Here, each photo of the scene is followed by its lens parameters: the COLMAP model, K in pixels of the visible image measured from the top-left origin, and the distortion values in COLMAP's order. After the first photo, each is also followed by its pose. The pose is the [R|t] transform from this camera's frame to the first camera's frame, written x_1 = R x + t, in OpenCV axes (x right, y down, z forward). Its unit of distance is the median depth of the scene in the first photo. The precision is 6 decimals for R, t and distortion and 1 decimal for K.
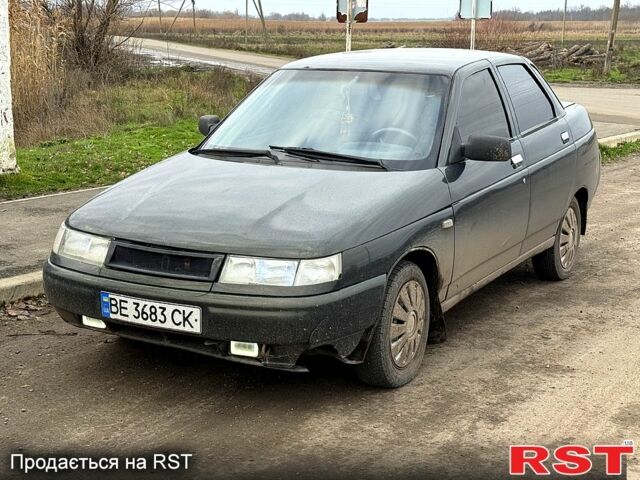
lens RADIAL K [[1177.5, 0, 318.2], [0, 1177.5, 241.4], [0, 0, 1]] dist [-0.069412, 0.000000]
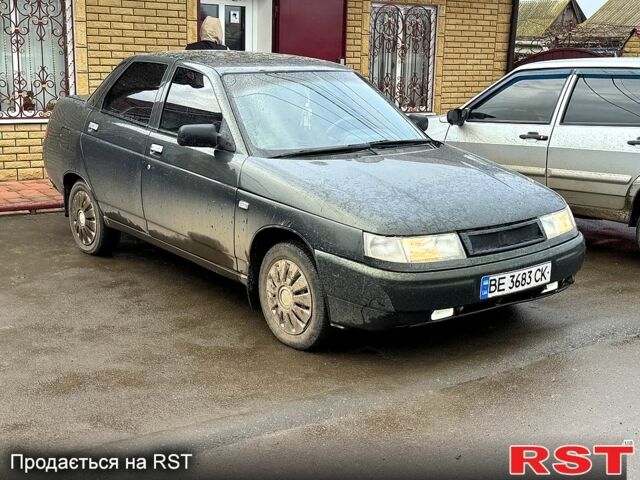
lens RADIAL K [[919.7, 0, 323.5], [0, 919.7, 238.7], [0, 0, 1]] dist [0.135711, 0.000000]
pose [[0.359450, -0.214833, 0.908098, -1.050437], [0.173293, 0.971579, 0.161256, -0.163973], [-0.916932, 0.099404, 0.386464, 0.816076]]
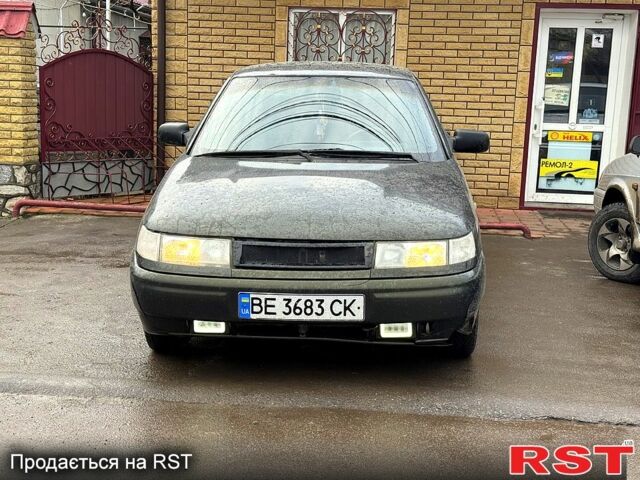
lens RADIAL K [[972.7, 0, 318.4], [0, 972.7, 240.6], [0, 0, 1]] dist [0.149350, 0.000000]
pose [[0.887527, -0.078574, 0.454006, -0.502488], [0.088671, 0.996061, -0.000954, 0.006362], [-0.452143, 0.041104, 0.890998, 0.254244]]
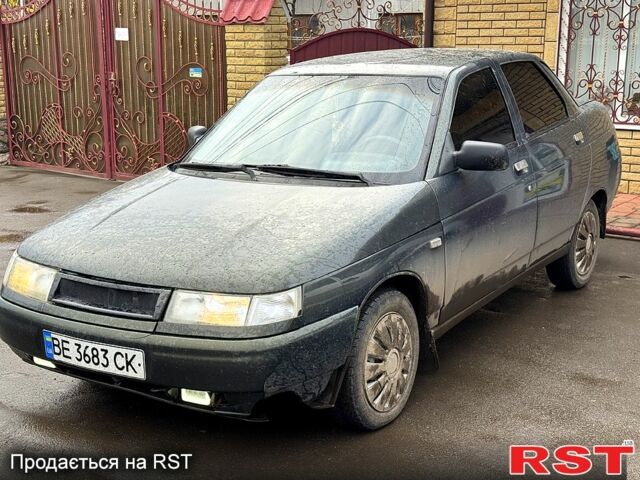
lens RADIAL K [[972.7, 0, 306.6], [0, 972.7, 240.2], [0, 0, 1]] dist [0.149350, 0.000000]
pose [[0.996023, -0.020641, -0.086671, 0.084668], [0.022113, 0.999626, 0.016059, -0.034600], [0.086307, -0.017912, 0.996108, 0.274495]]
